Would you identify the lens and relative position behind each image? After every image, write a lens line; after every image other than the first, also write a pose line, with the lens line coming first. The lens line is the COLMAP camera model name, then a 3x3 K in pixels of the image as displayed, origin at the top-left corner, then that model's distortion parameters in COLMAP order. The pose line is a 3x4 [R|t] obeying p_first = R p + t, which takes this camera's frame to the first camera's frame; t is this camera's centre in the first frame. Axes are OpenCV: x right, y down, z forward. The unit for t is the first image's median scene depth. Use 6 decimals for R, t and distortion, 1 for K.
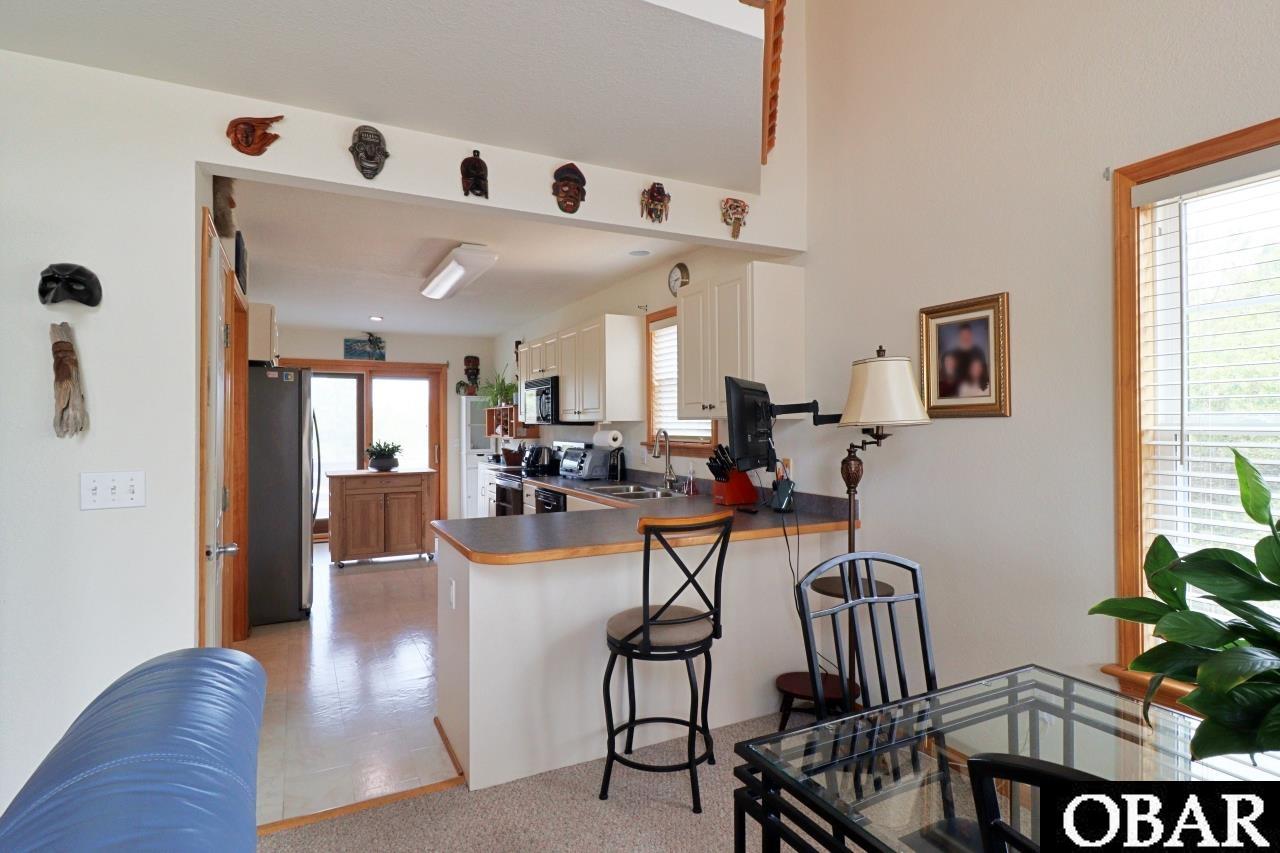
lens RADIAL K [[657.6, 0, 640.8], [0, 657.6, 419.6], [0, 0, 1]] dist [0.001498, -0.001225]
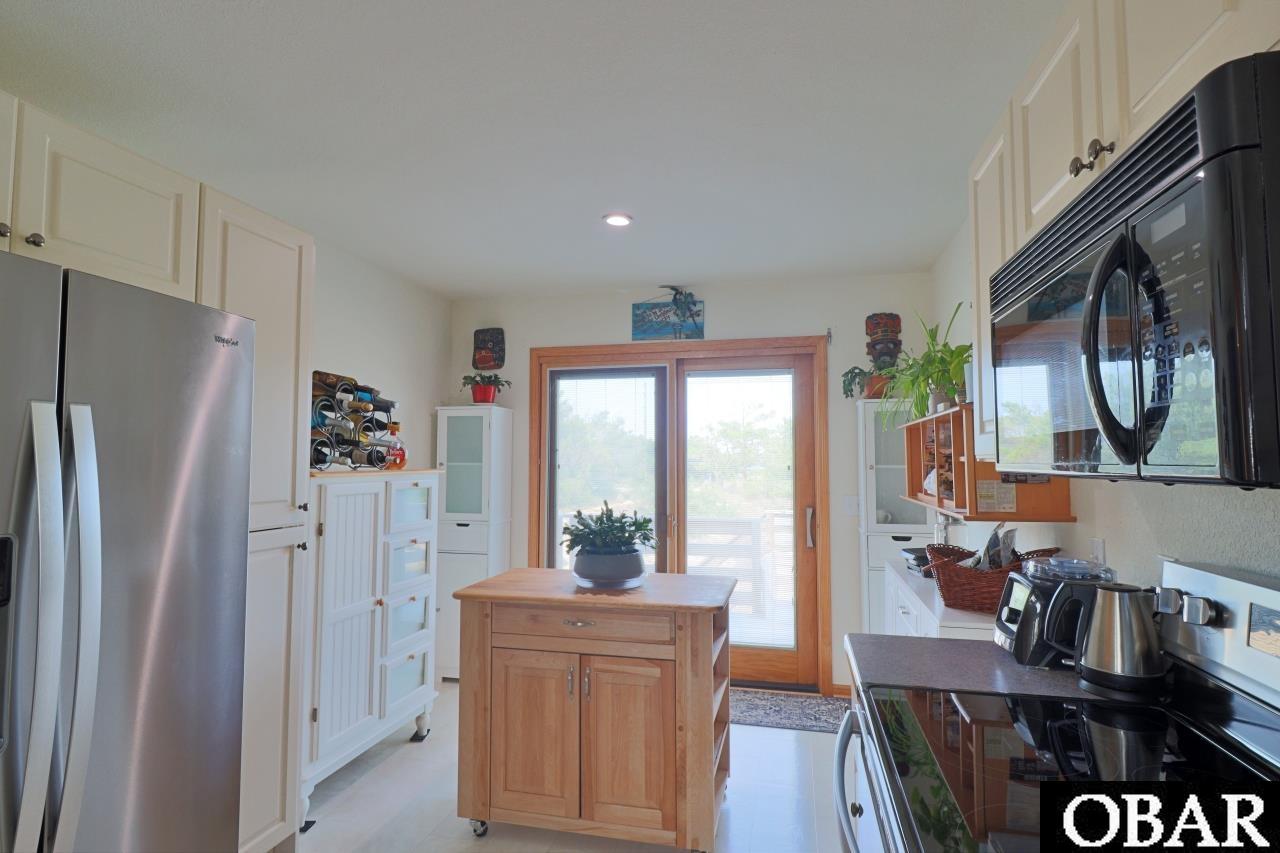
lens RADIAL K [[657.6, 0, 640.3], [0, 657.6, 427.2], [0, 0, 1]] dist [0.001498, -0.001225]
pose [[0.755899, -0.029238, -0.654035, -0.098317], [0.000652, 0.999035, -0.043907, 0.001345], [0.654687, 0.032763, 0.755189, 0.602956]]
